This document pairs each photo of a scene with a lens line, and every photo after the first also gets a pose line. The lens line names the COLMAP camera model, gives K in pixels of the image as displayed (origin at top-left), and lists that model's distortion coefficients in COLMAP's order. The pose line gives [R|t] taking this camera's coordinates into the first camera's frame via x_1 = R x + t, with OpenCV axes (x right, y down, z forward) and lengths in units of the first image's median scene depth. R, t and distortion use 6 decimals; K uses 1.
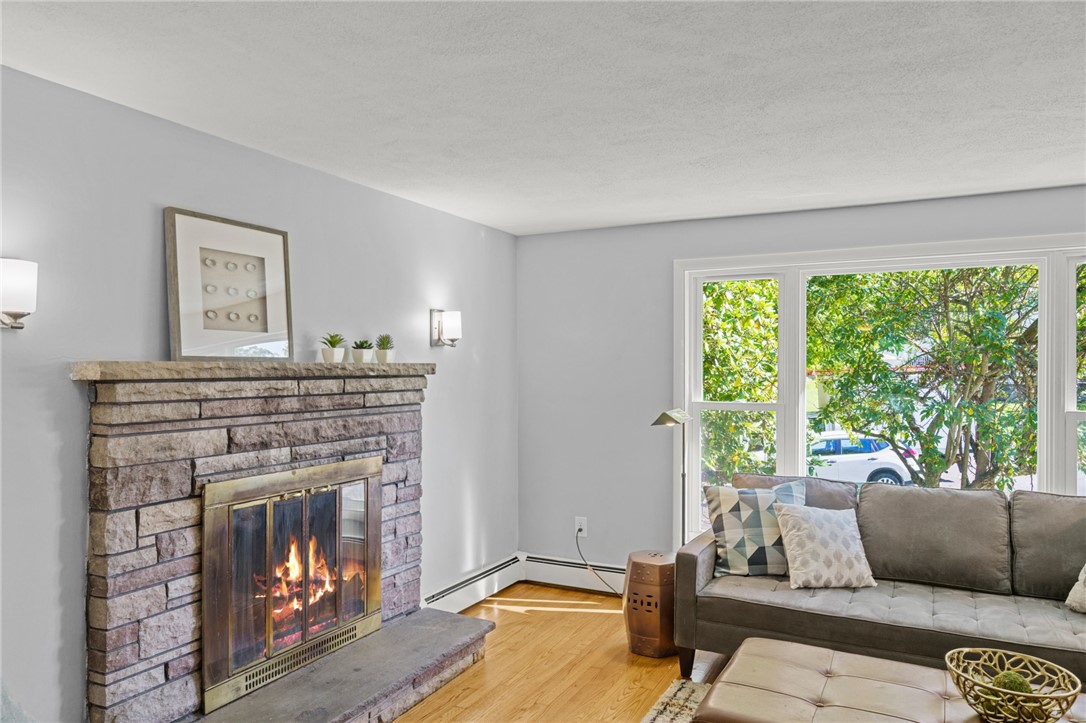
lens RADIAL K [[739.2, 0, 543.0], [0, 739.2, 361.5], [0, 0, 1]] dist [0.021985, -0.000048]
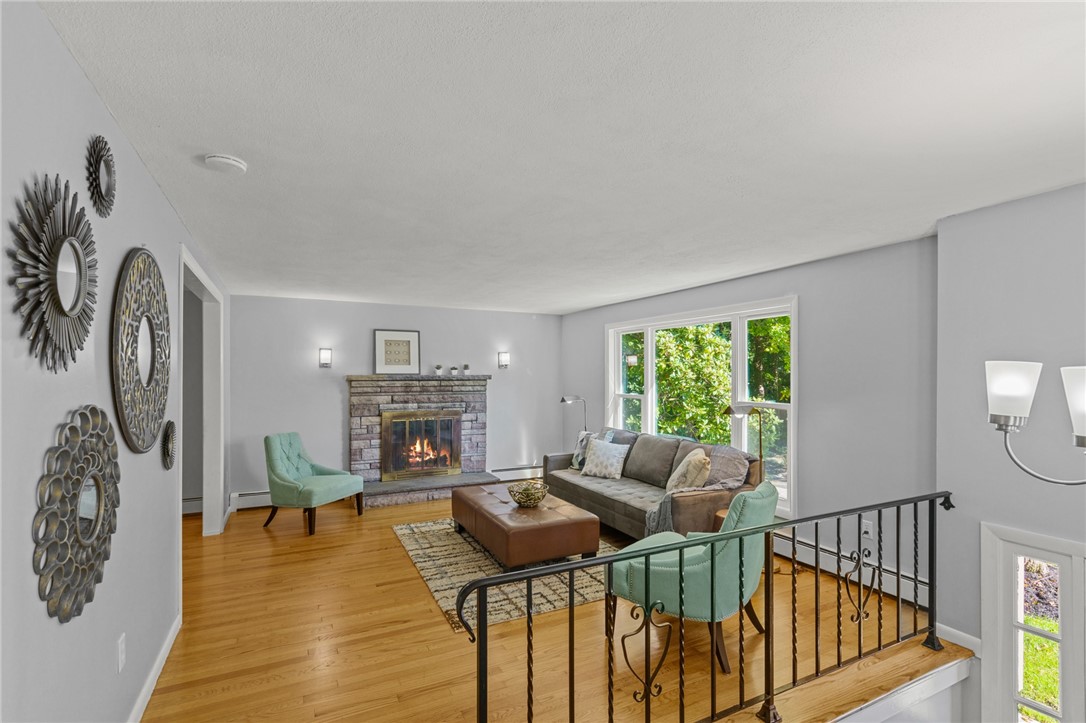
lens RADIAL K [[492.7, 0, 543.5], [0, 492.7, 369.9], [0, 0, 1]] dist [-0.000748, 0.000031]
pose [[0.811886, -0.007366, -0.583770, 1.221400], [0.004892, 0.999971, -0.005814, -0.005475], [0.583796, 0.001864, 0.811898, -0.309379]]
